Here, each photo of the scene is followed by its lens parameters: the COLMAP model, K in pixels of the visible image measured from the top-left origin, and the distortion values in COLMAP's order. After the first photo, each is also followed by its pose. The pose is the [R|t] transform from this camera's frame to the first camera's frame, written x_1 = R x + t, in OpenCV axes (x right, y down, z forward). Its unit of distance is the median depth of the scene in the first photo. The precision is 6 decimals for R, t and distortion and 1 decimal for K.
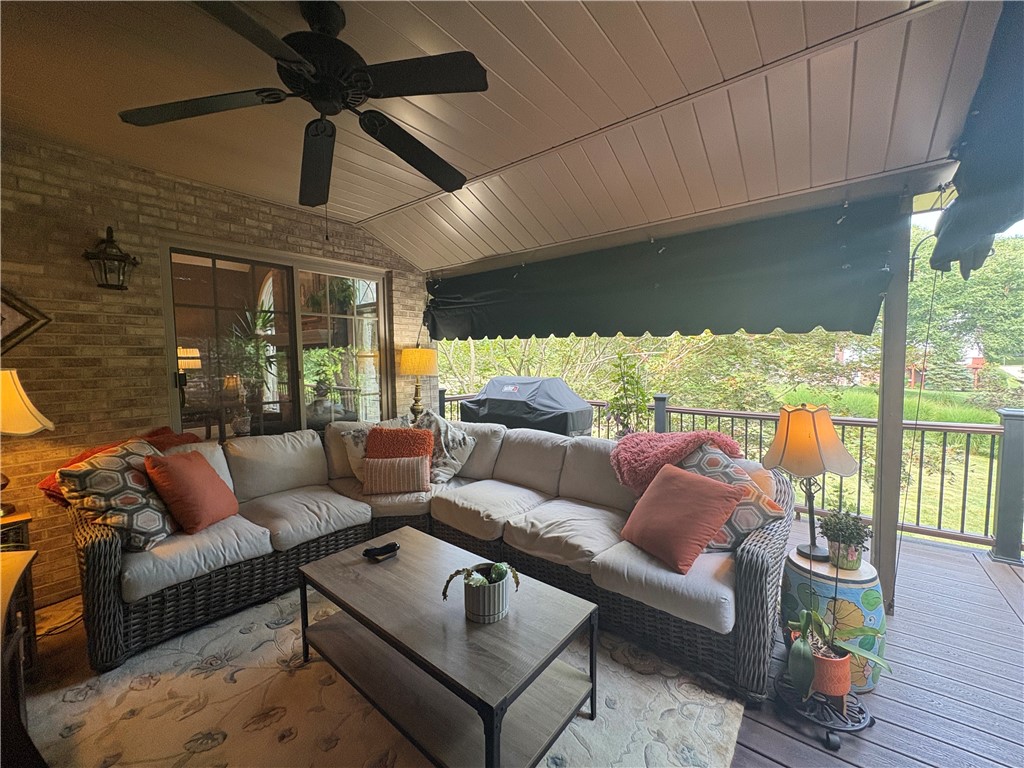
lens RADIAL K [[406.7, 0, 512.9], [0, 406.7, 382.0], [0, 0, 1]] dist [-0.000742, -0.000084]
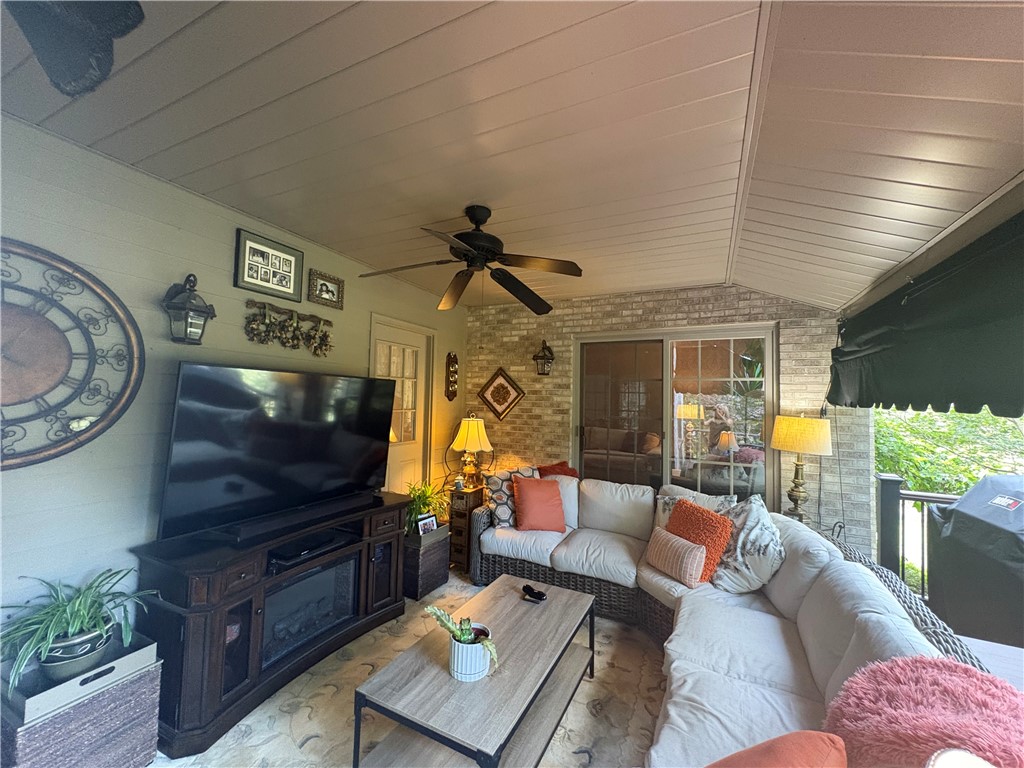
lens RADIAL K [[406.7, 0, 512.9], [0, 406.7, 382.0], [0, 0, 1]] dist [-0.000742, -0.000084]
pose [[0.221032, -0.030272, -0.974797, 0.606493], [-0.085252, 0.995092, -0.050232, -0.094004], [0.971533, 0.094206, 0.217366, 0.460375]]
